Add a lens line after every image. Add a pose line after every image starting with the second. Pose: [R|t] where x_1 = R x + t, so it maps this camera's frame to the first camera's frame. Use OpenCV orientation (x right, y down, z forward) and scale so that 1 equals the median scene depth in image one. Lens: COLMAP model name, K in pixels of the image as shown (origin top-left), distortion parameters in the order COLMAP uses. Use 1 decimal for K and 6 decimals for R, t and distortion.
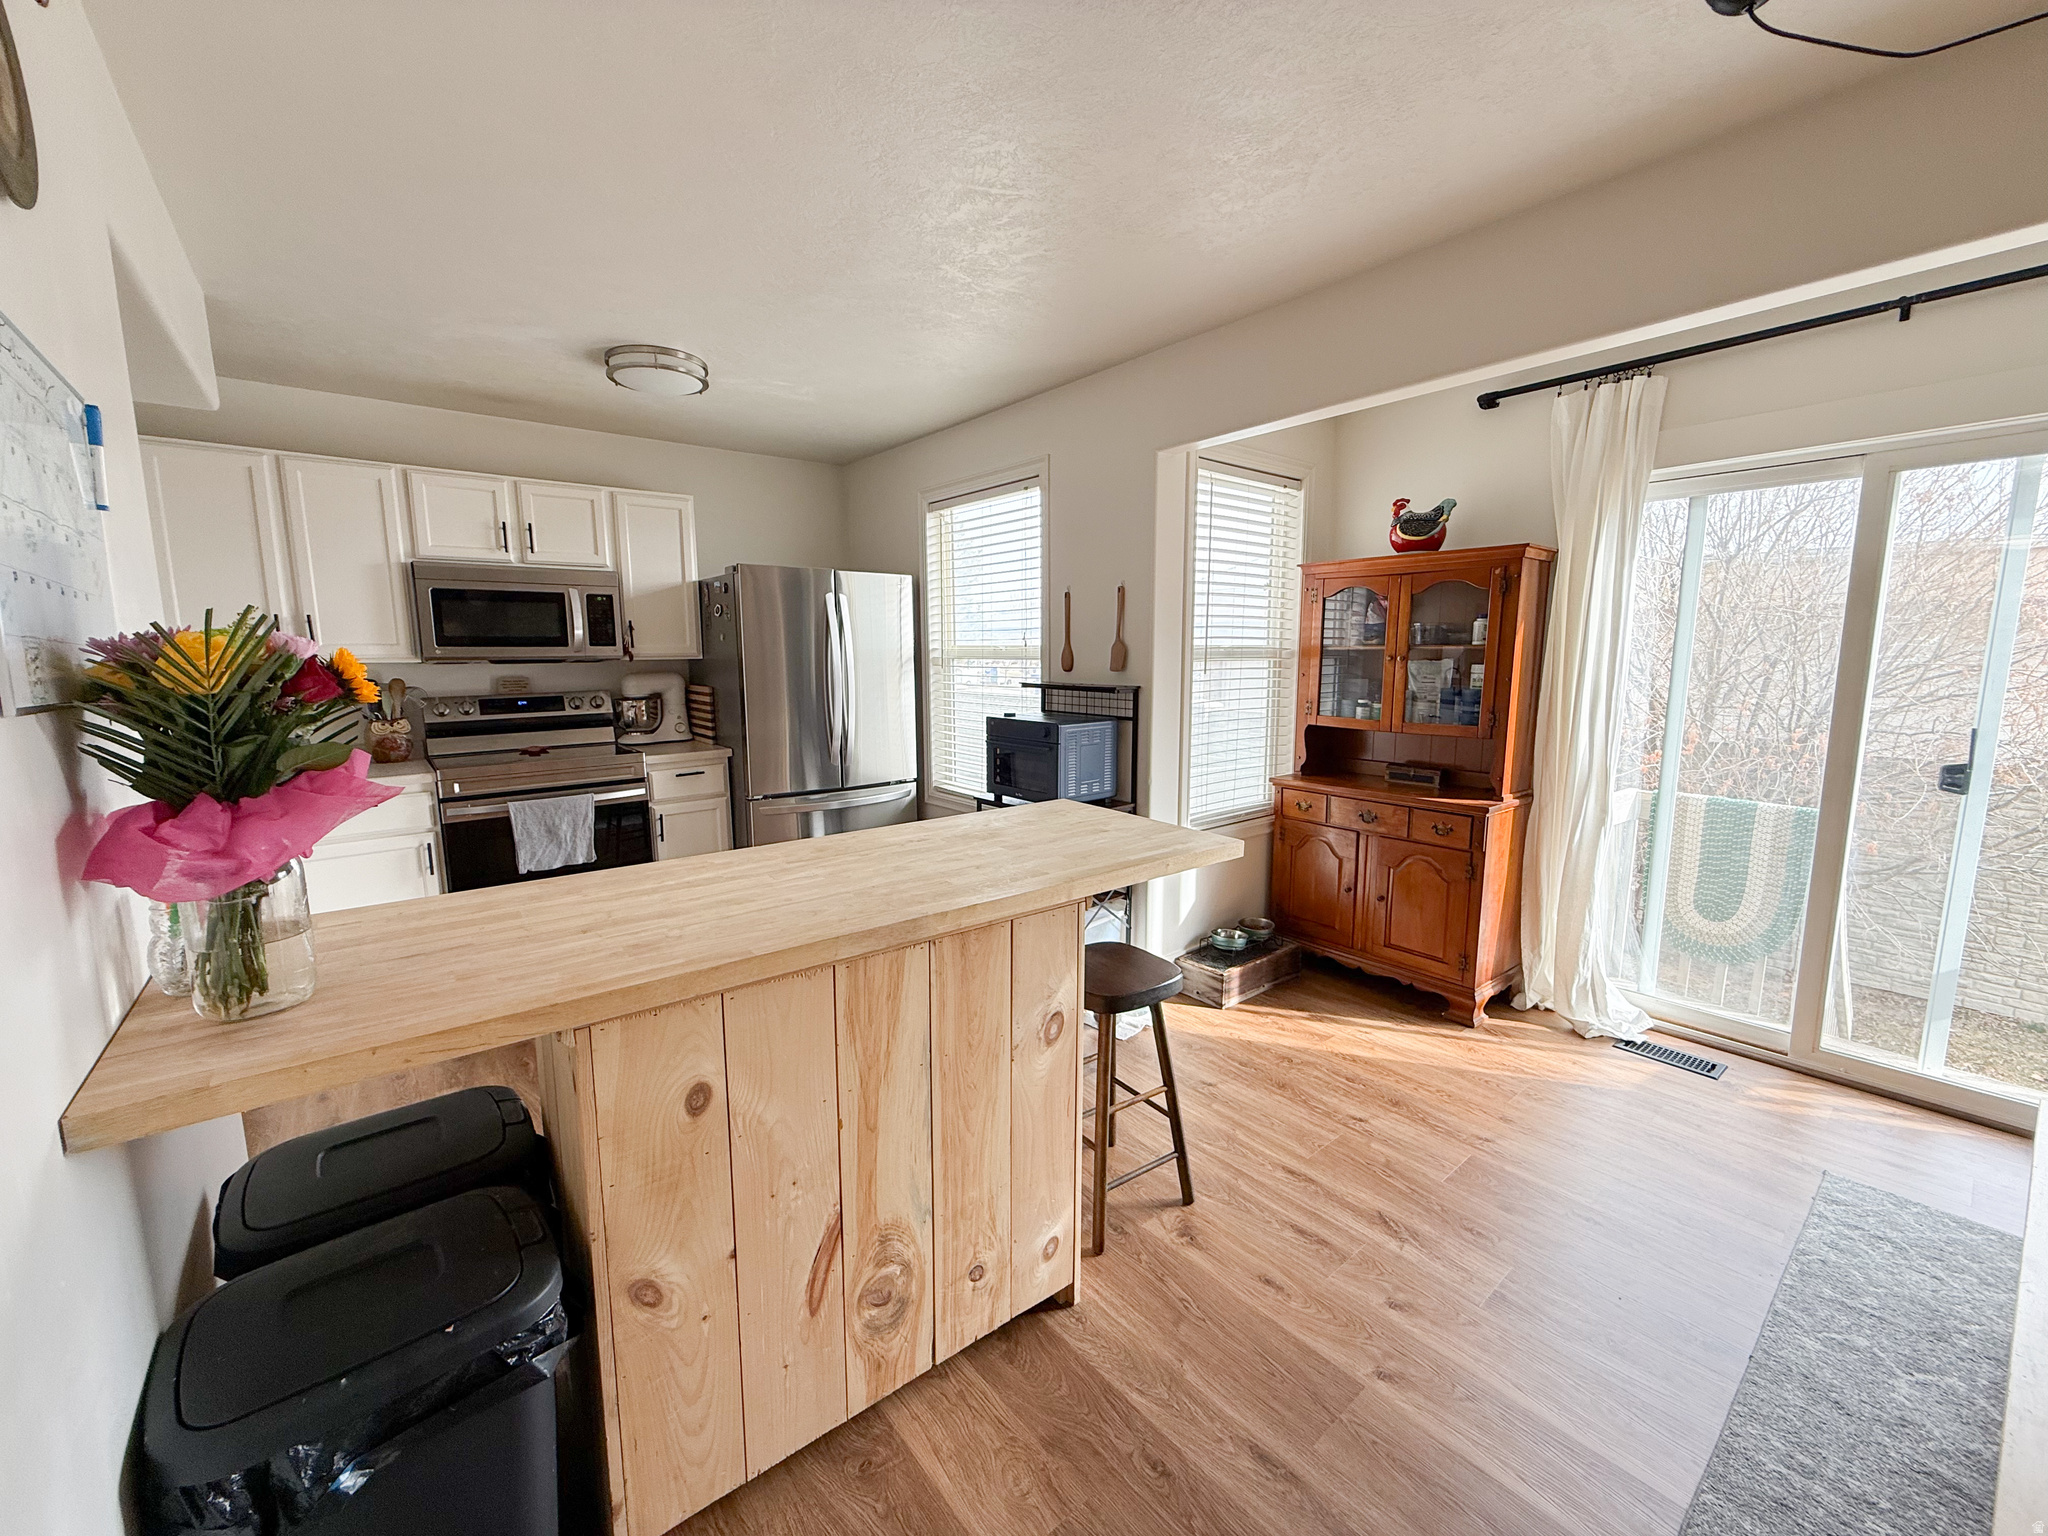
lens RADIAL K [[815.4, 0, 1020.5], [0, 815.4, 763.0], [0, 0, 1]] dist [-0.000982, 0.001789]
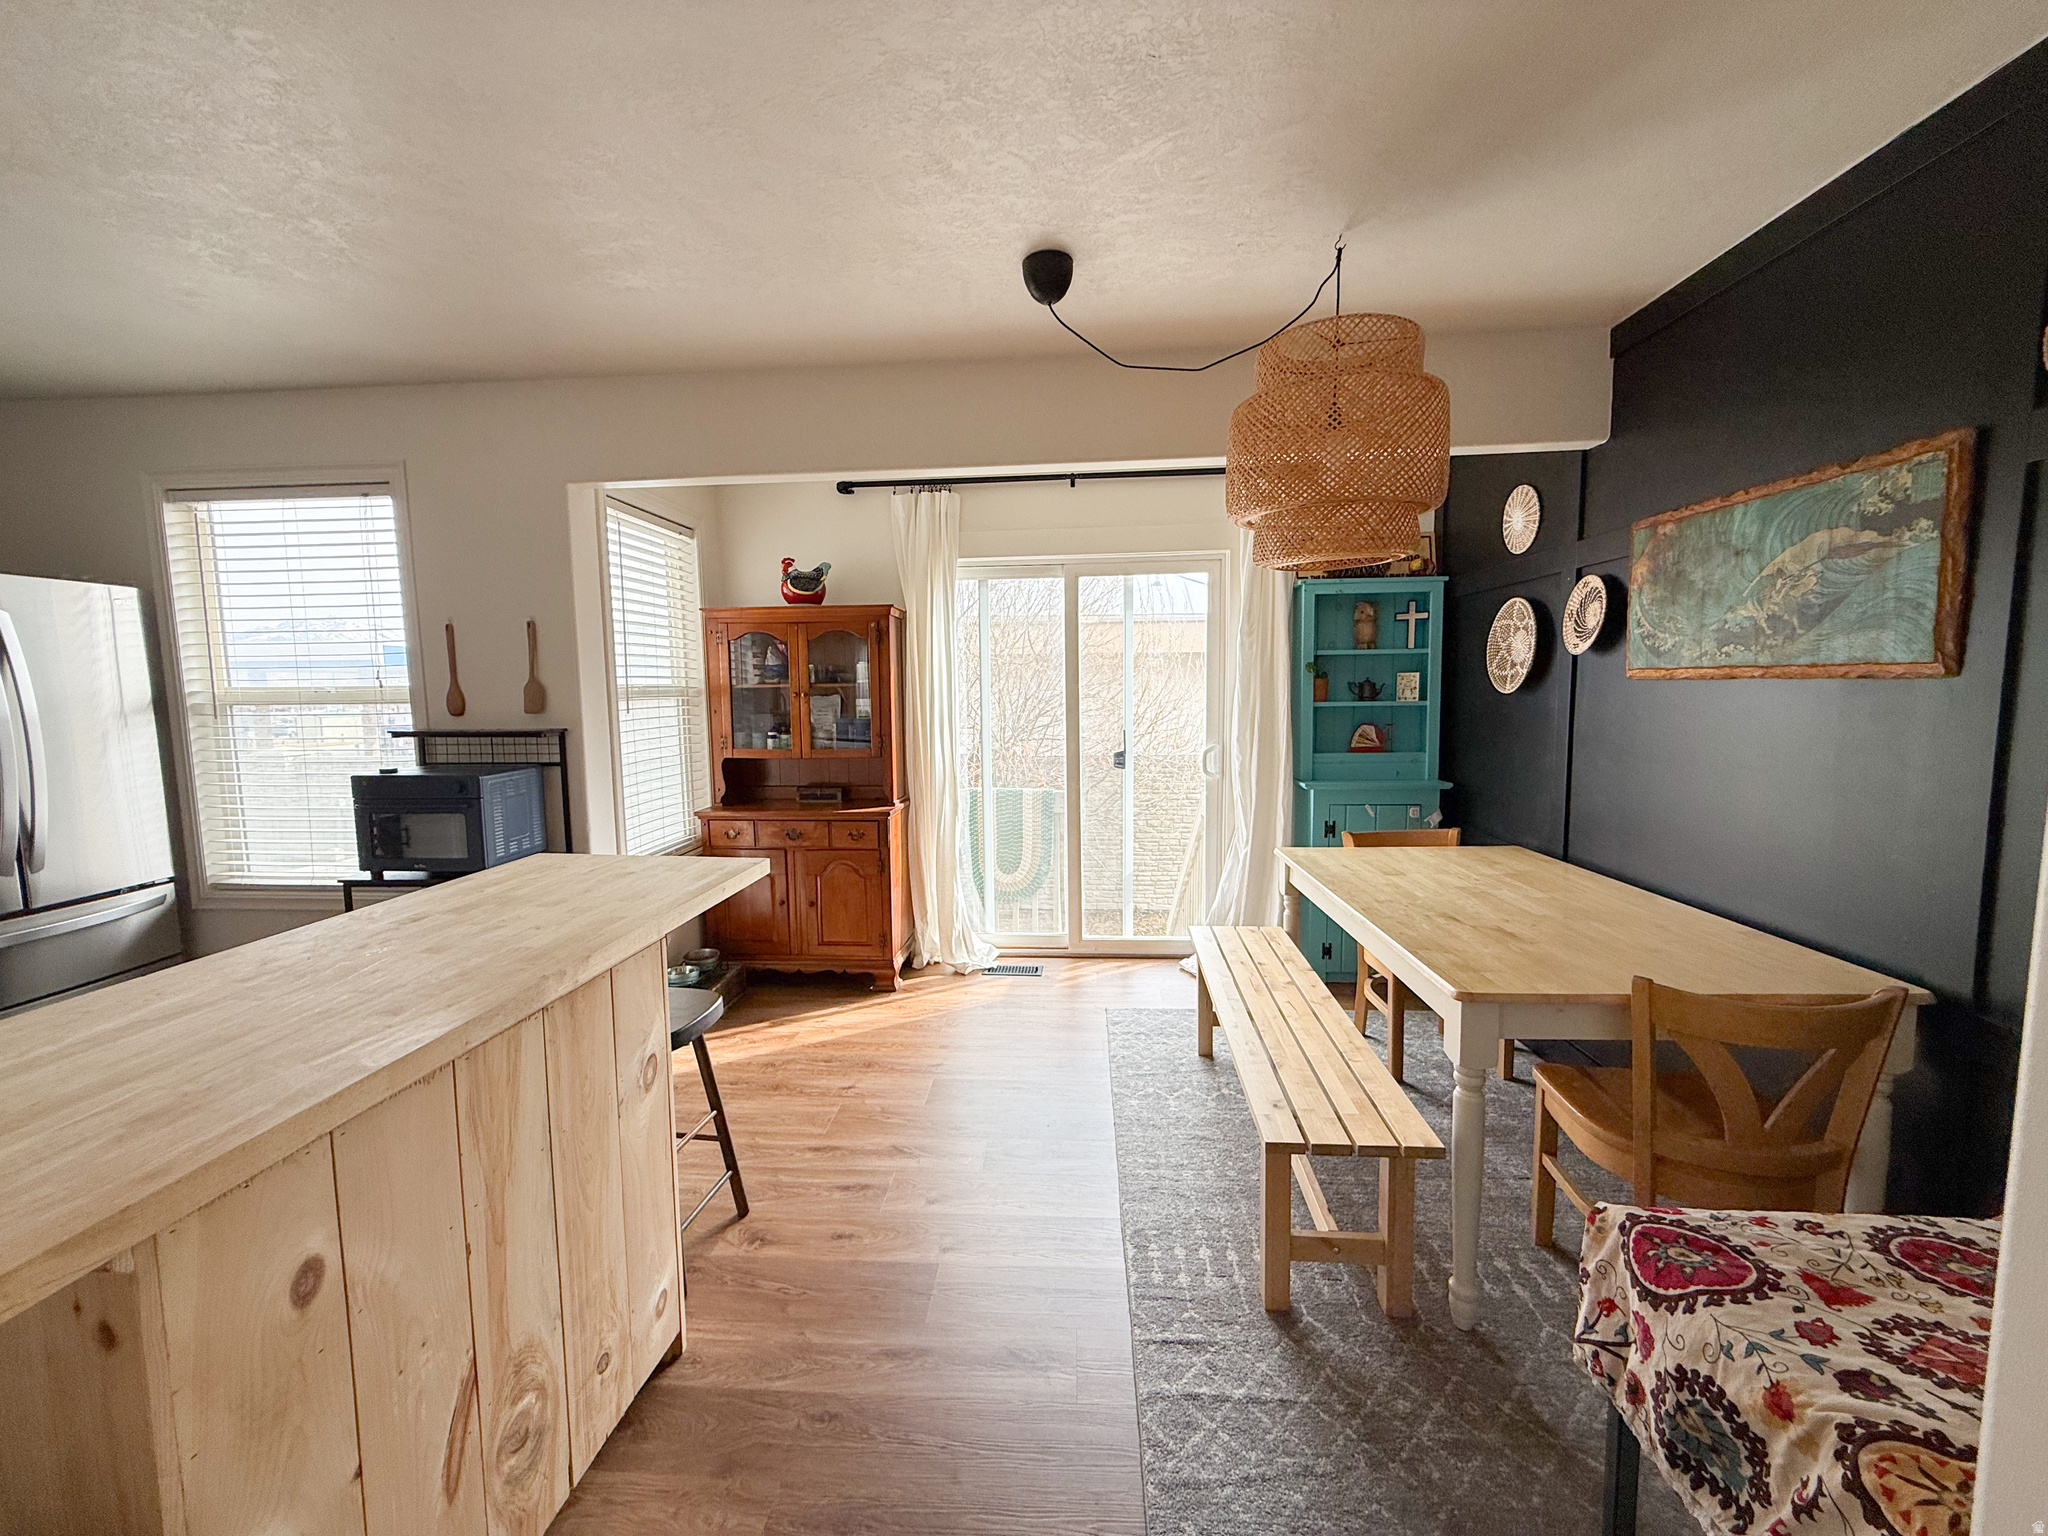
lens RADIAL K [[815.4, 0, 1019.1], [0, 815.4, 759.6], [0, 0, 1]] dist [-0.000982, 0.001789]
pose [[0.687944, -0.073025, 0.722081, -0.178885], [0.109996, 0.993923, -0.004279, 0.002357], [-0.717380, 0.082370, 0.691795, -0.015593]]
